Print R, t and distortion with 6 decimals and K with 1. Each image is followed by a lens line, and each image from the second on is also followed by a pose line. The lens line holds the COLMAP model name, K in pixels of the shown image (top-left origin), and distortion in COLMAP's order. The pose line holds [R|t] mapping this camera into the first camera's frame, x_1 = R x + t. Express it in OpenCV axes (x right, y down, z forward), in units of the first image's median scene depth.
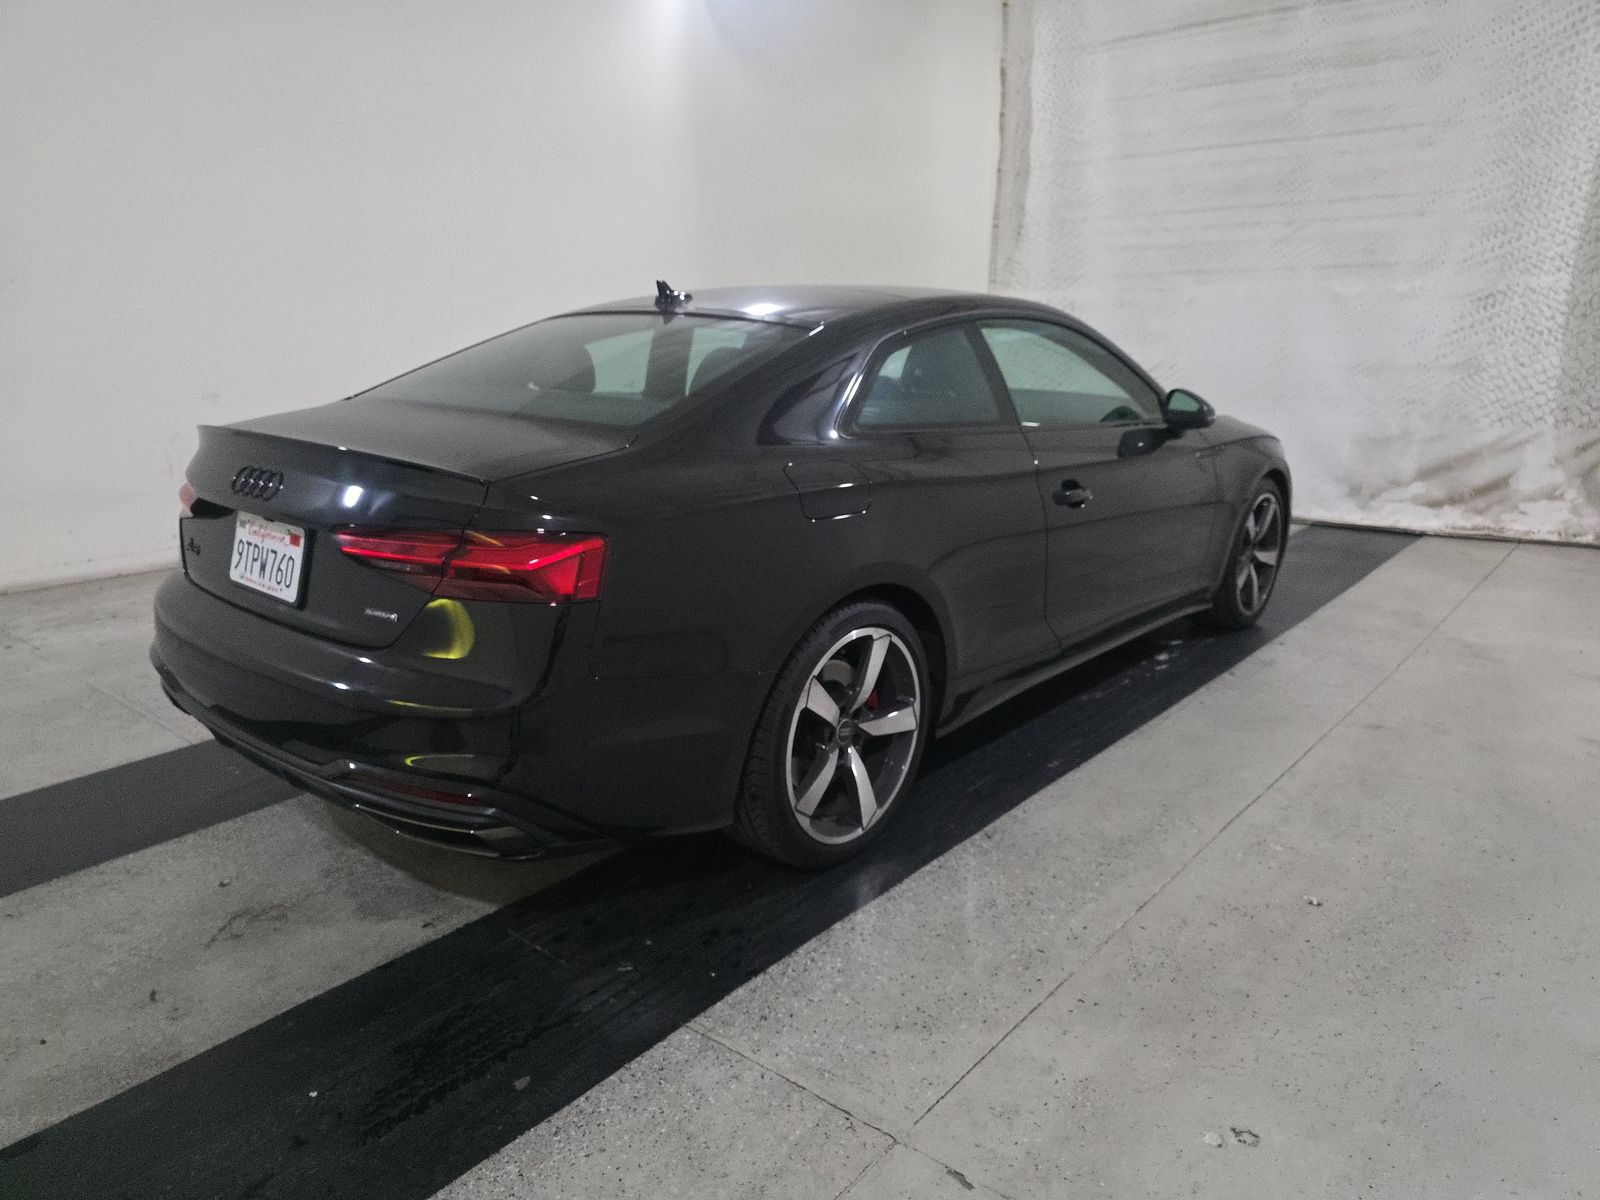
lens RADIAL K [[1075.9, 0, 793.2], [0, 1075.9, 585.6], [0, 0, 1]] dist [0.009988, -0.010638]
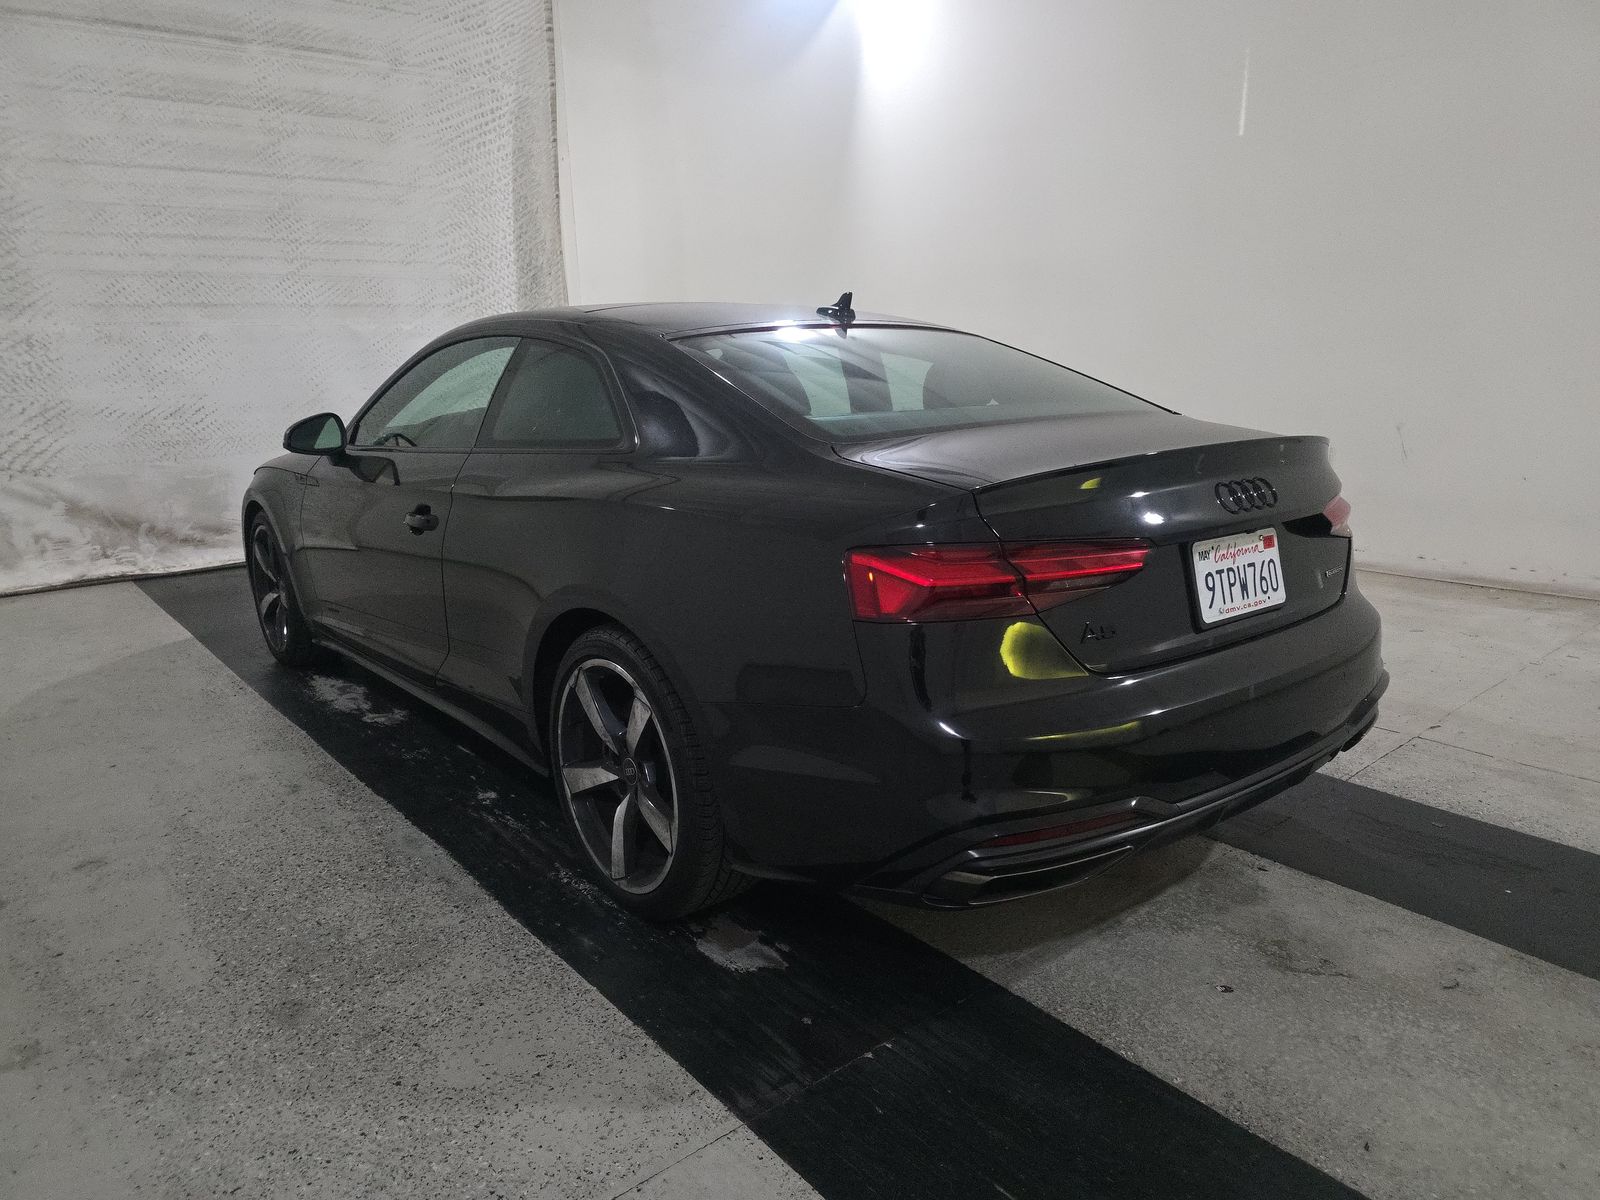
lens RADIAL K [[1075.9, 0, 792.6], [0, 1075.9, 613.0], [0, 0, 1]] dist [0.009988, -0.010638]
pose [[0.187208, -0.229029, 0.955248, -1.299066], [0.252202, 0.951051, 0.178596, -0.230006], [-0.949393, 0.207481, 0.235806, 1.044075]]
